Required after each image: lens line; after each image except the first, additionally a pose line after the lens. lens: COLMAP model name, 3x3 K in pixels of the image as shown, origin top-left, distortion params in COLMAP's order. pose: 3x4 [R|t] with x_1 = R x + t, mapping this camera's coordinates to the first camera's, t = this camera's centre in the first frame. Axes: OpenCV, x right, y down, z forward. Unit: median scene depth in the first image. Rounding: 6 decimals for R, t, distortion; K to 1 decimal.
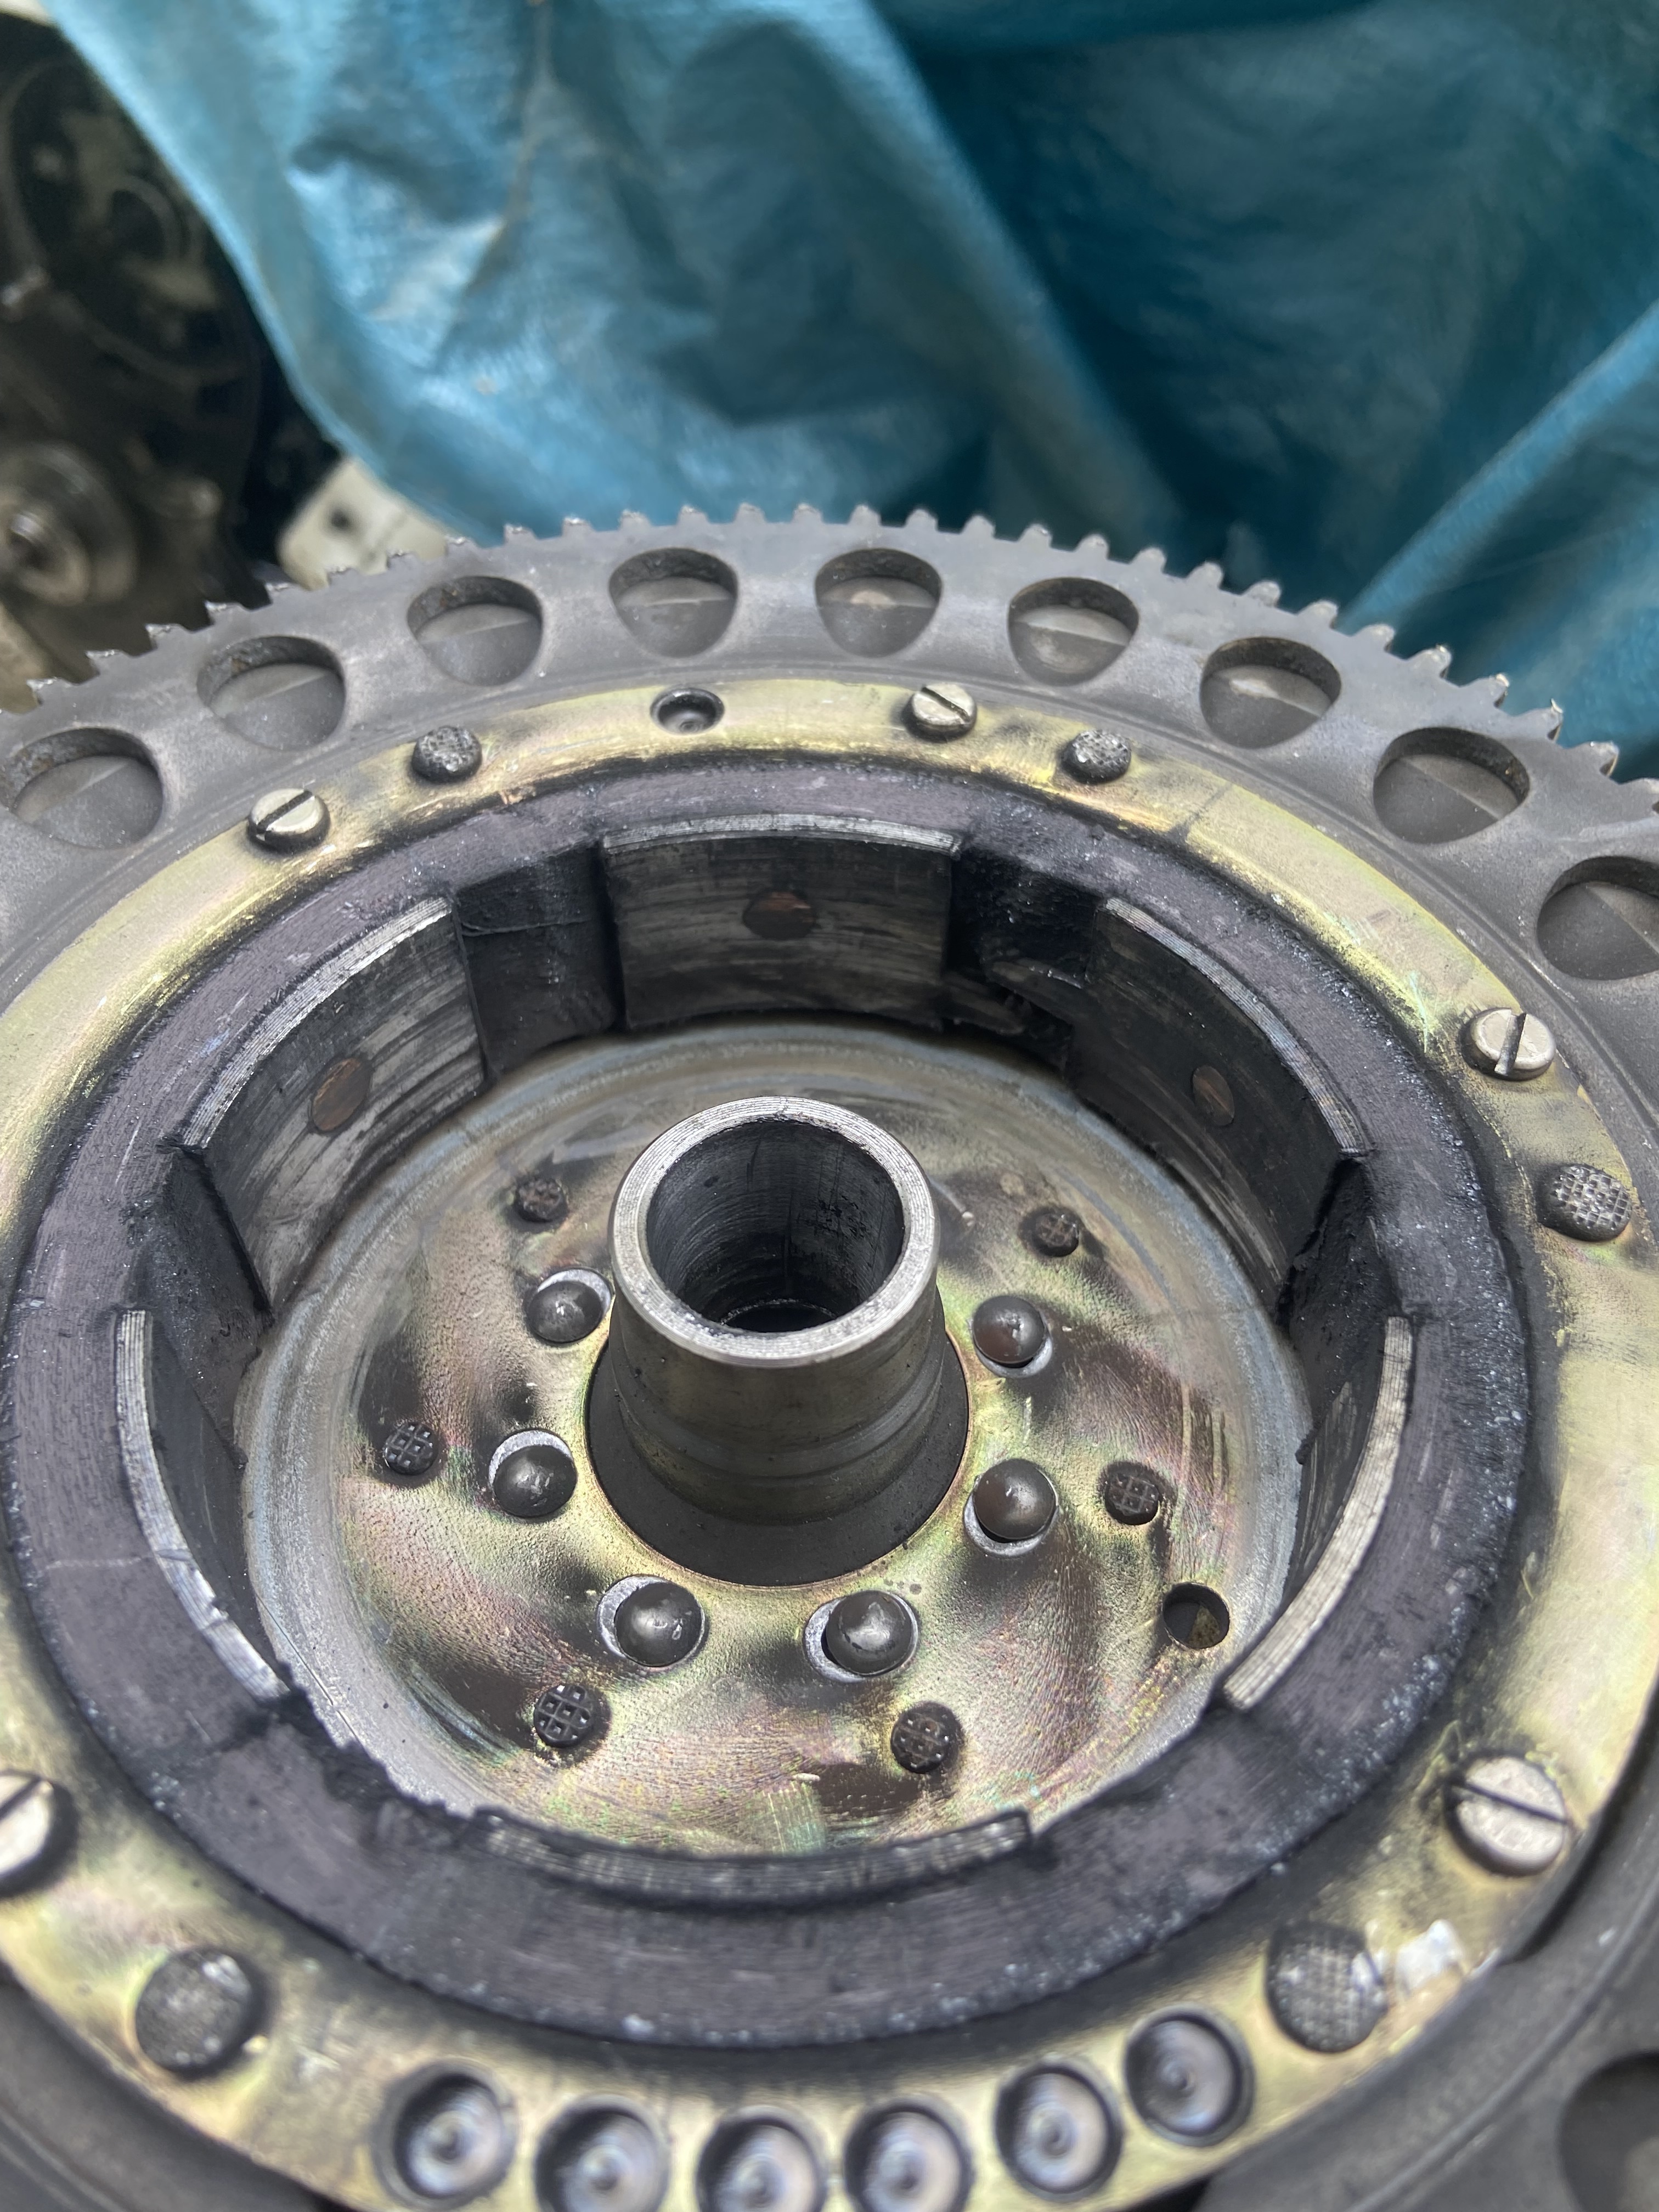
lens RADIAL K [[1699.1, 0, 845.3], [0, 1699.1, 1096.6], [0, 0, 1]] dist [0.125834, -0.181738]
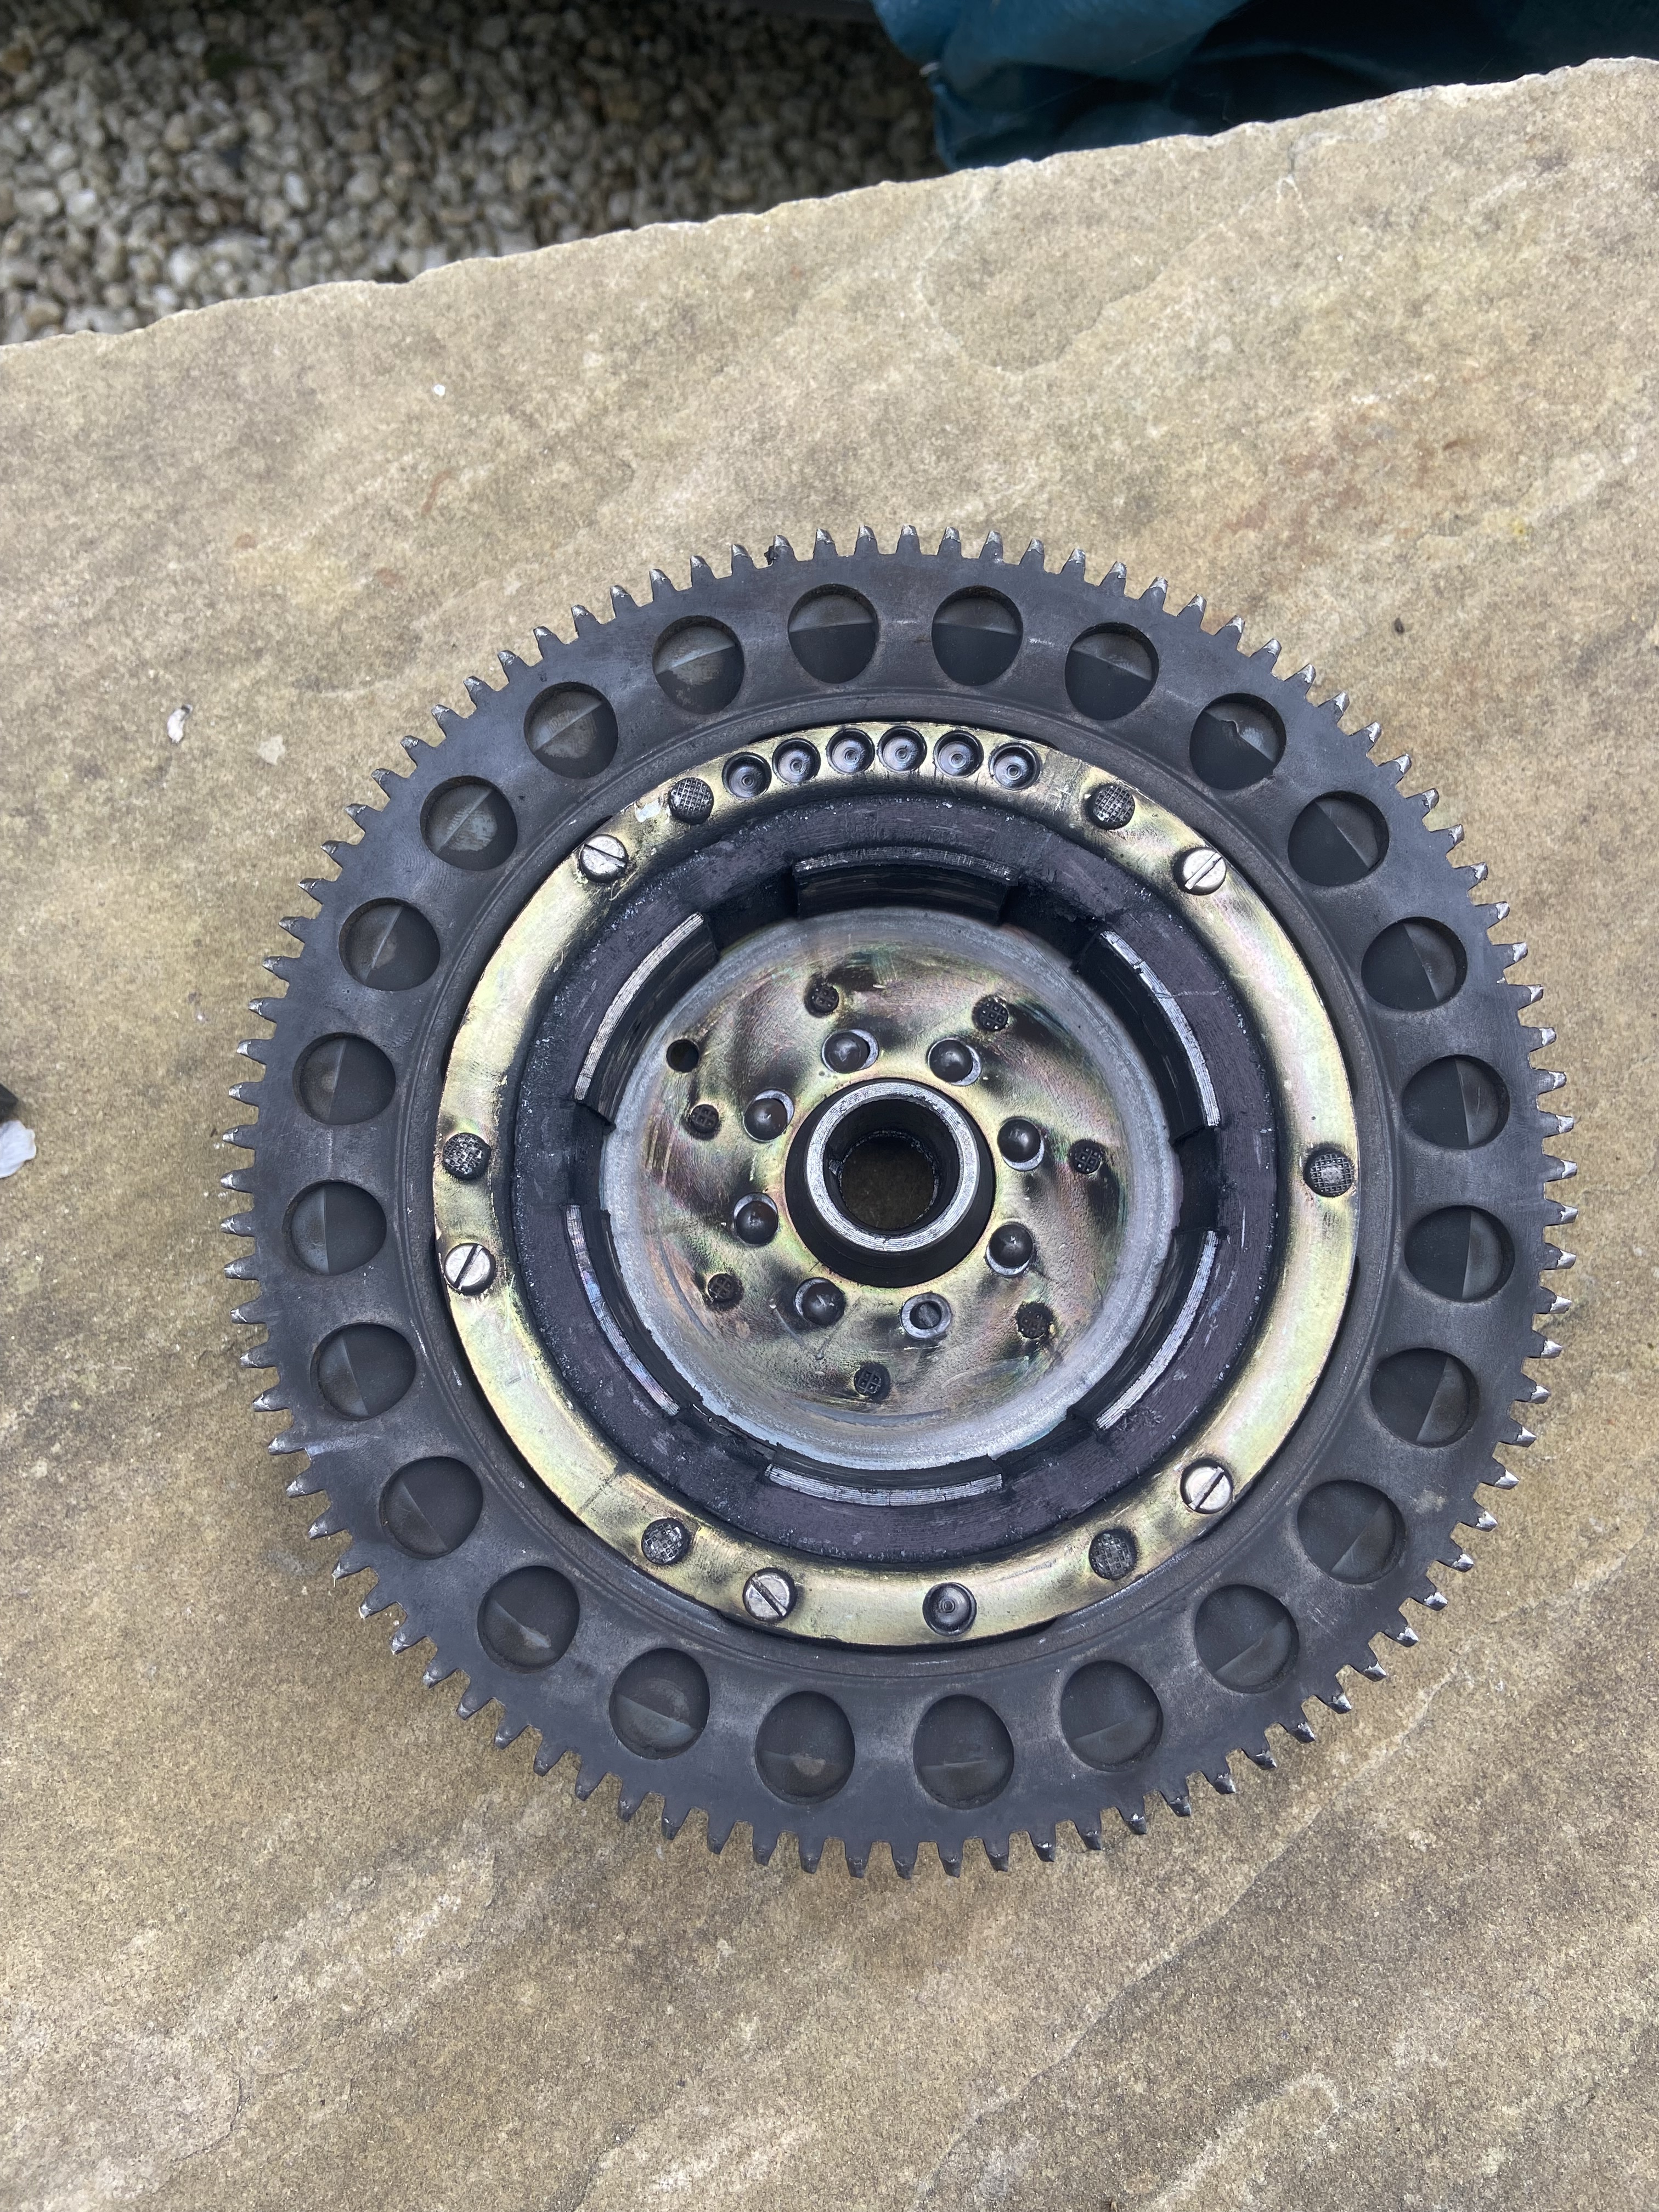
lens RADIAL K [[1699.1, 0, 839.0], [0, 1699.1, 1100.5], [0, 0, 1]] dist [0.125834, -0.181738]
pose [[-0.999040, -0.043768, 0.001607, 0.016489], [0.030787, -0.675694, 0.736539, -1.170665], [-0.031151, 0.735882, 0.676393, -0.301162]]
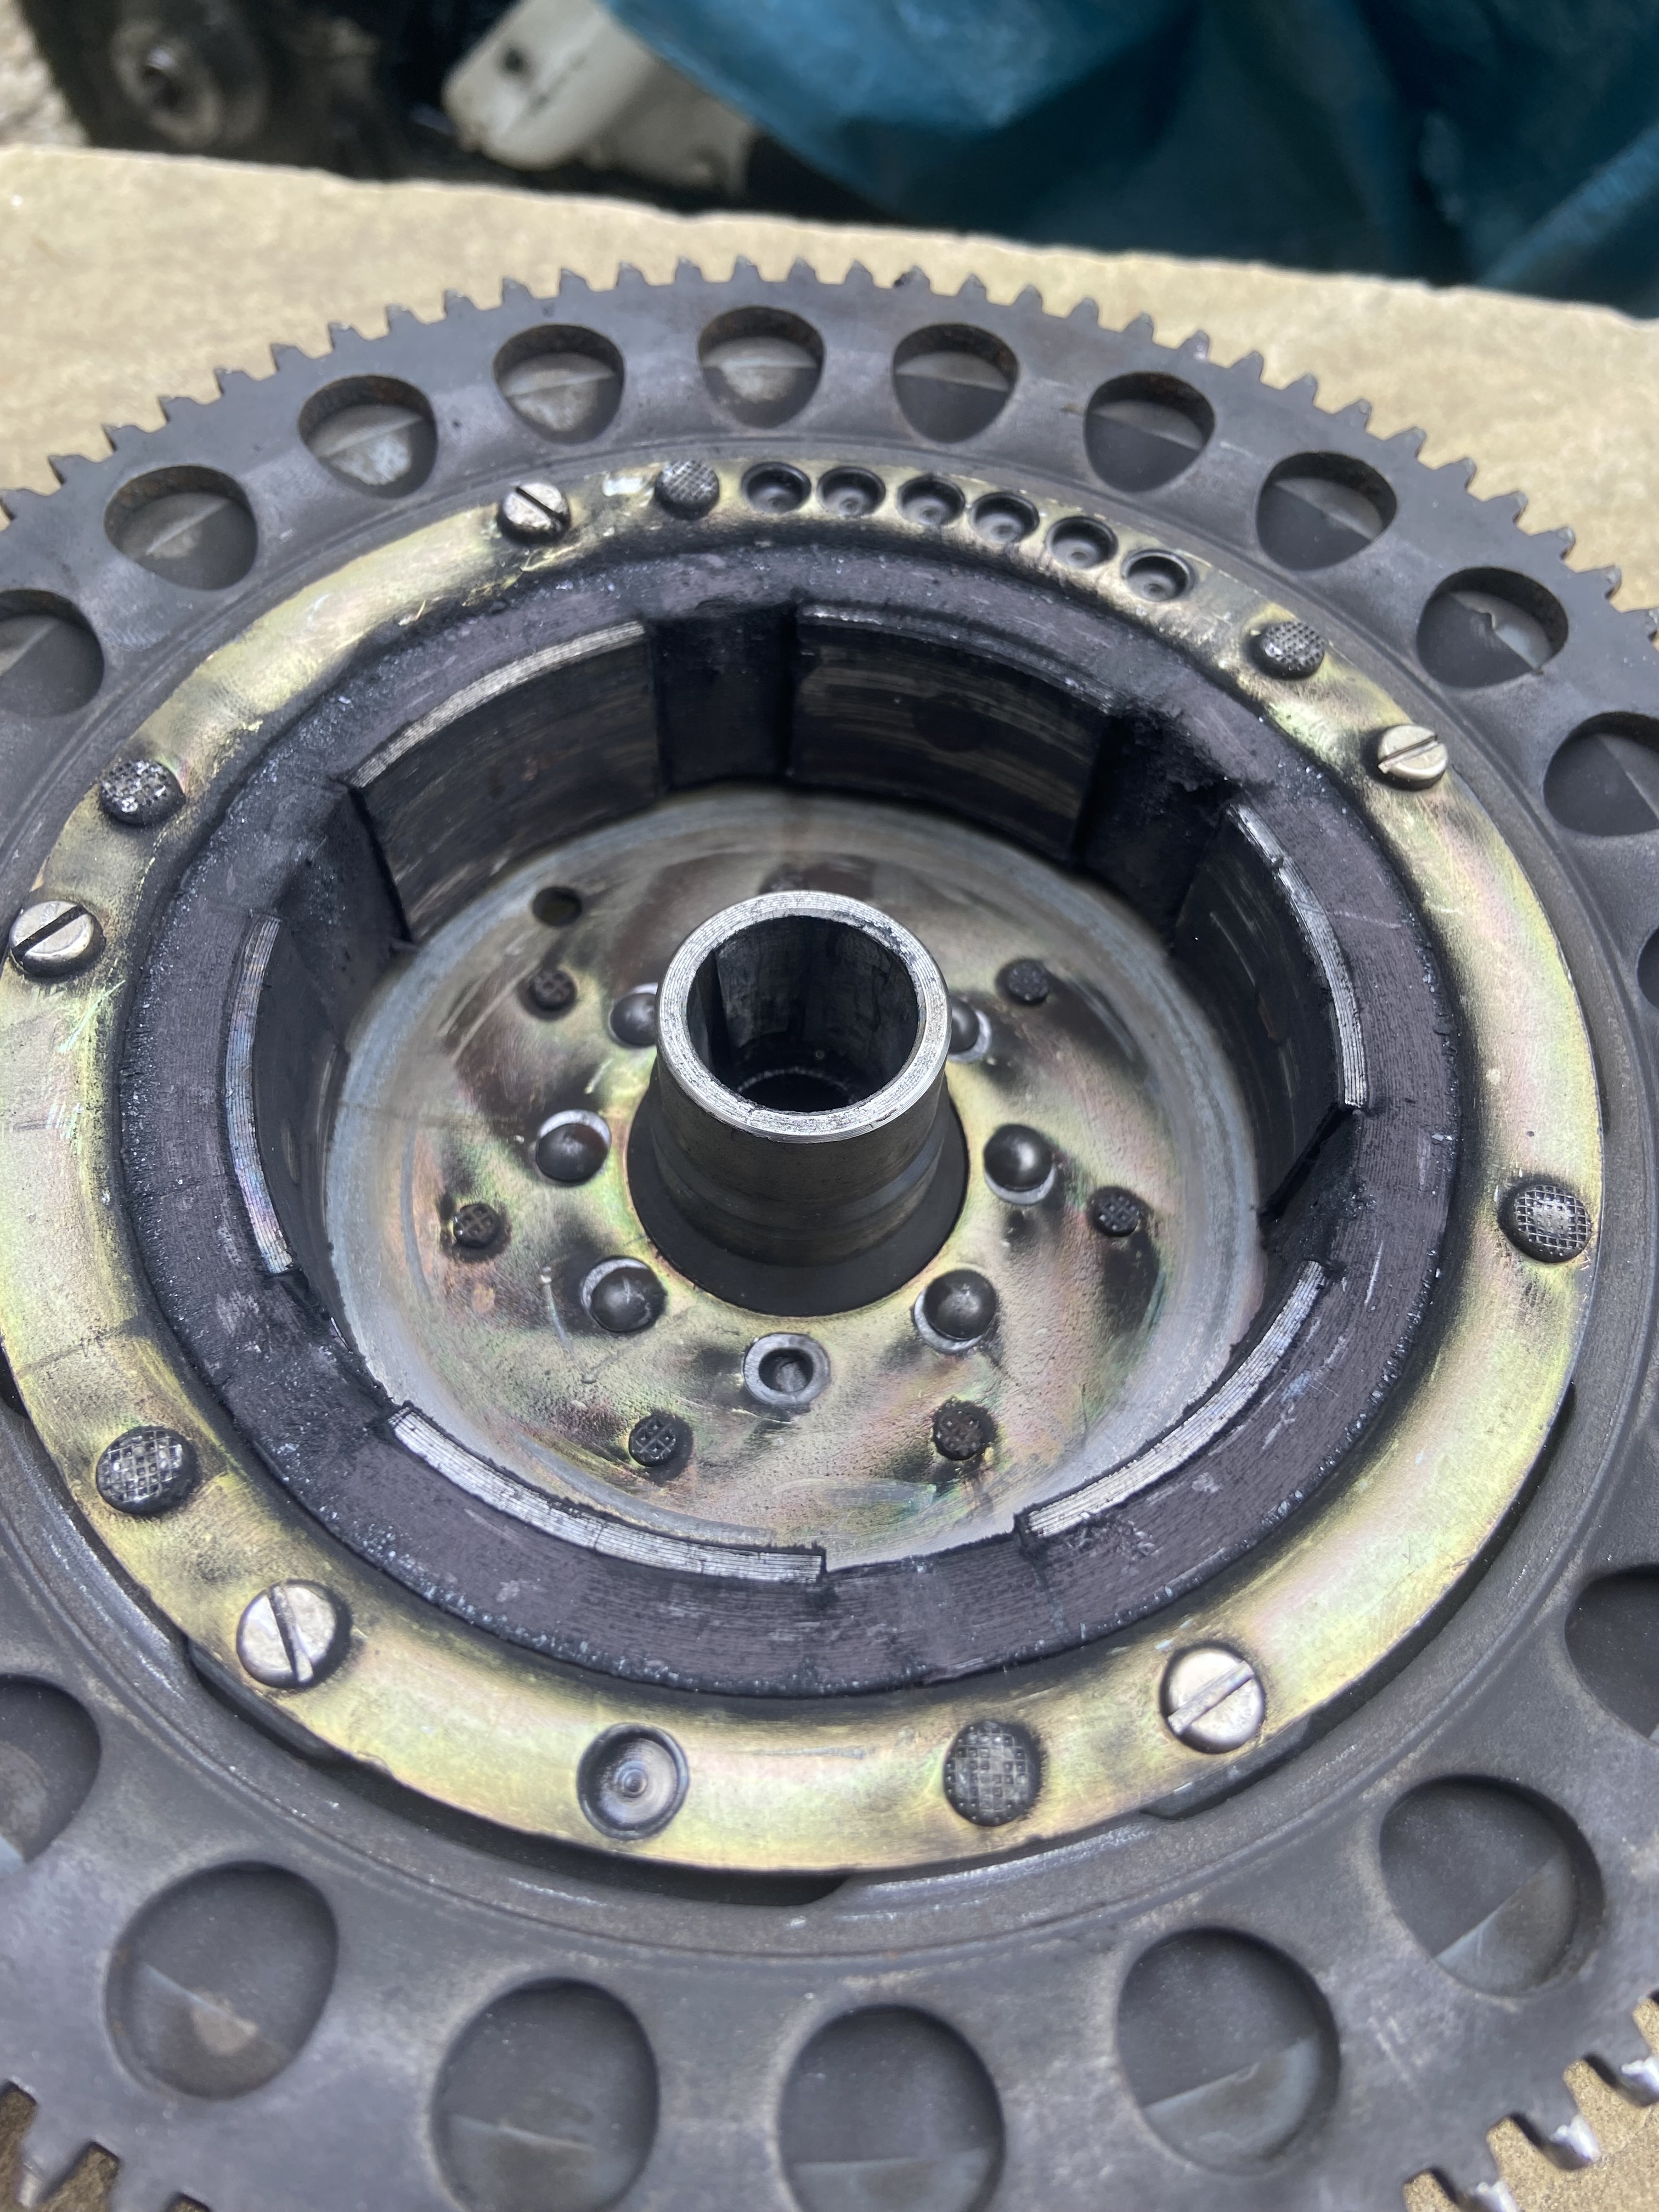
lens RADIAL K [[1699.1, 0, 844.0], [0, 1699.1, 1076.7], [0, 0, 1]] dist [0.125834, -0.181738]
pose [[-0.941251, -0.318139, 0.113289, -0.189859], [0.214734, -0.304907, 0.927858, -0.892905], [-0.260645, 0.897675, 0.355309, 0.588879]]
